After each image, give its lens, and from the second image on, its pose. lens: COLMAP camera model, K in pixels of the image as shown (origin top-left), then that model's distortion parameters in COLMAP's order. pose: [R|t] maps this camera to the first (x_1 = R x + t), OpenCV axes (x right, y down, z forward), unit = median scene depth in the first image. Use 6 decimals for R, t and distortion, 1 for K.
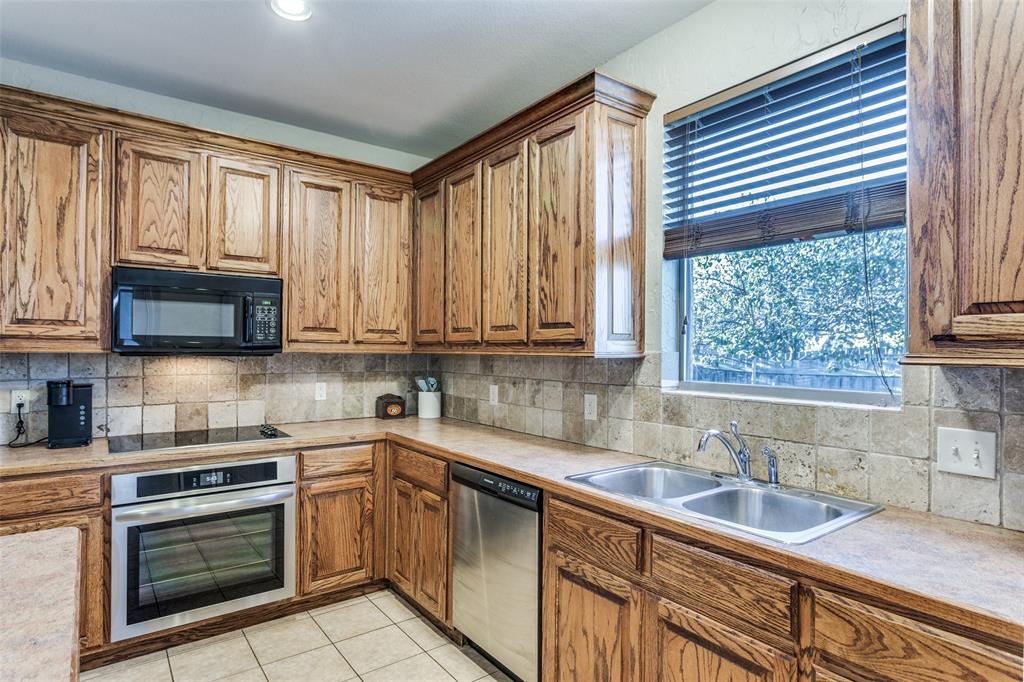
lens RADIAL K [[550.4, 0, 503.5], [0, 550.4, 345.8], [0, 0, 1]] dist [-0.003877, -0.000083]
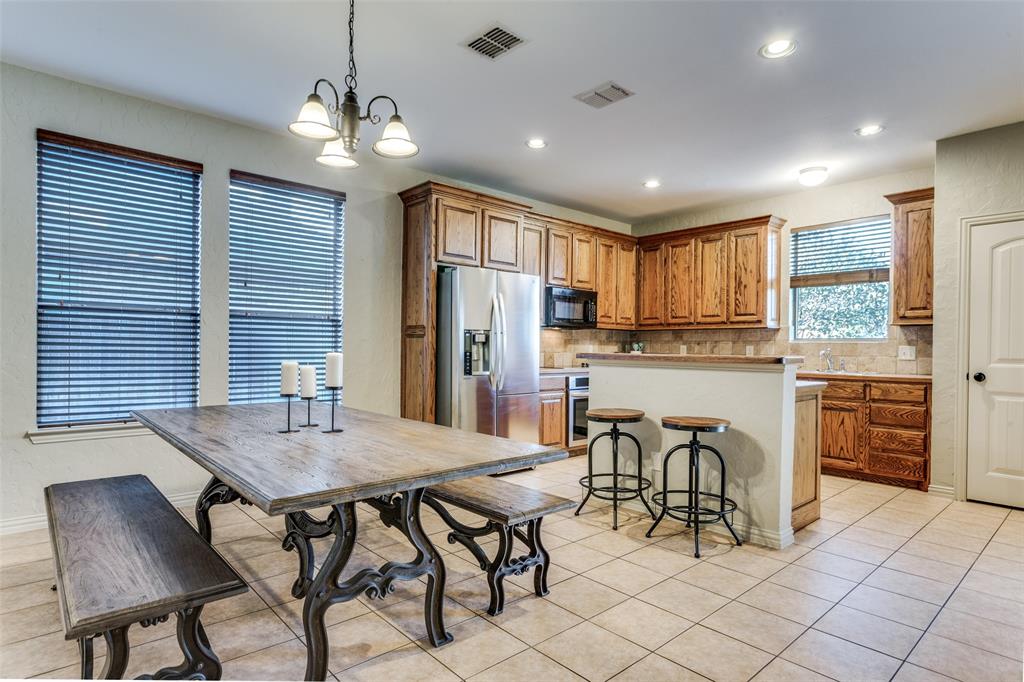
lens RADIAL K [[548.2, 0, 511.3], [0, 548.2, 347.7], [0, 0, 1]] dist [-0.000904, 0.000141]
pose [[0.995269, 0.003013, 0.097116, -1.018430], [-0.003759, 0.999965, 0.007502, 0.081751], [-0.097090, -0.007832, 0.995245, -1.129065]]
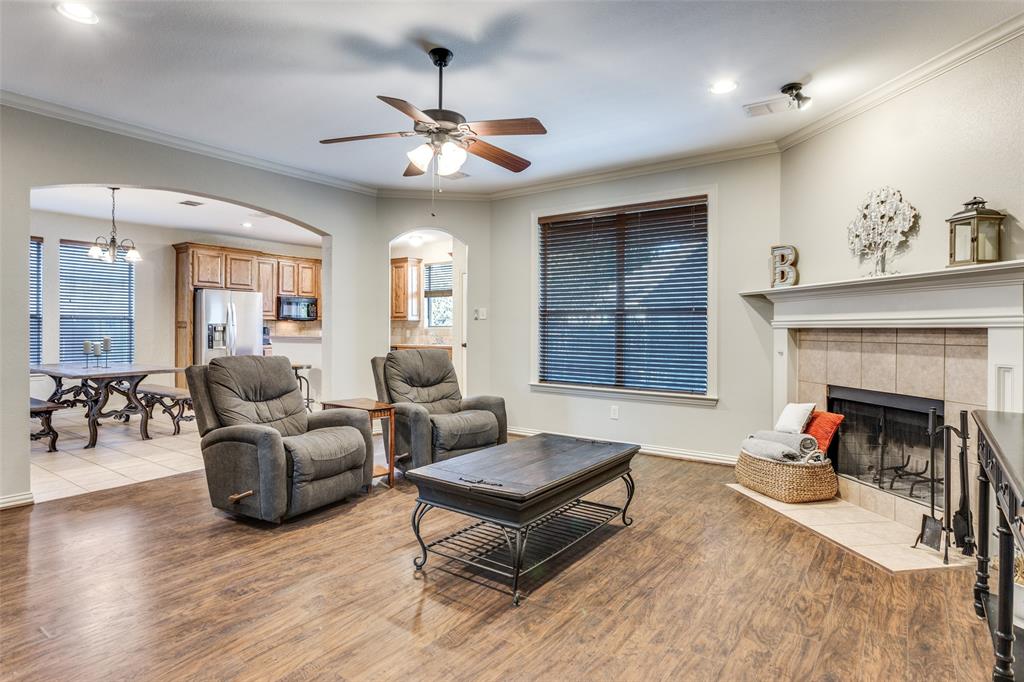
lens RADIAL K [[547.2, 0, 510.0], [0, 547.2, 326.8], [0, 0, 1]] dist [-0.002676, 0.000137]
pose [[0.952226, -0.004445, 0.305363, -0.331588], [0.003606, 0.999988, 0.003310, 0.052208], [-0.305374, -0.002050, 0.952230, -2.857547]]
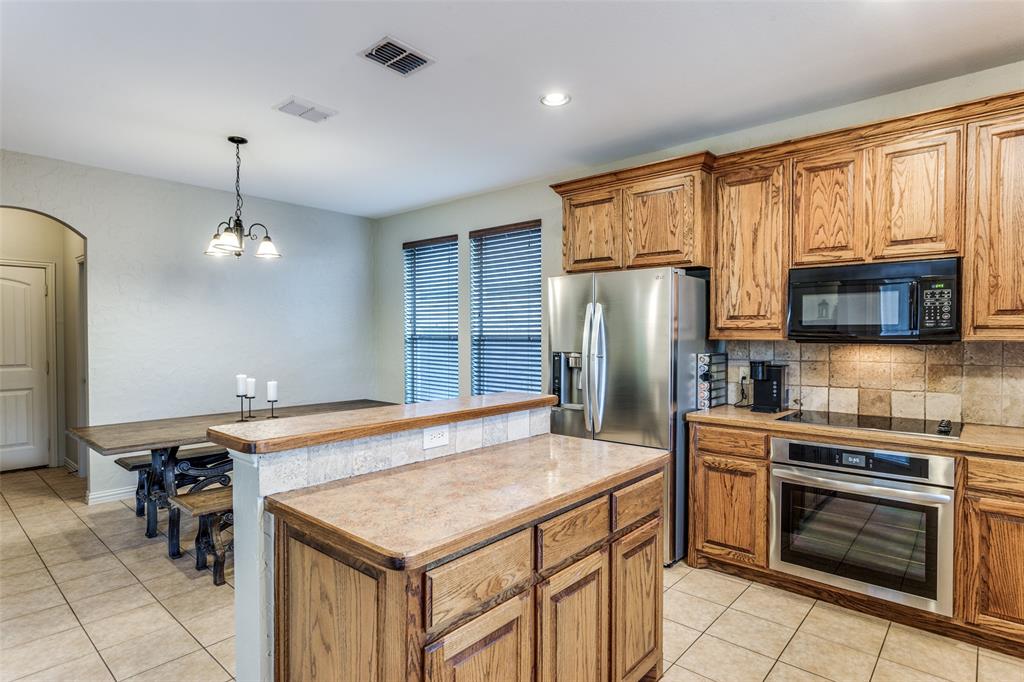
lens RADIAL K [[538.4, 0, 512.0], [0, 538.4, 341.0], [0, 0, 1]] dist [0.000450, 0.000283]
pose [[0.209666, 0.004223, -0.977764, 0.317238], [0.006450, 0.999963, 0.005702, 0.003520], [0.977752, -0.007502, 0.209631, 0.135323]]
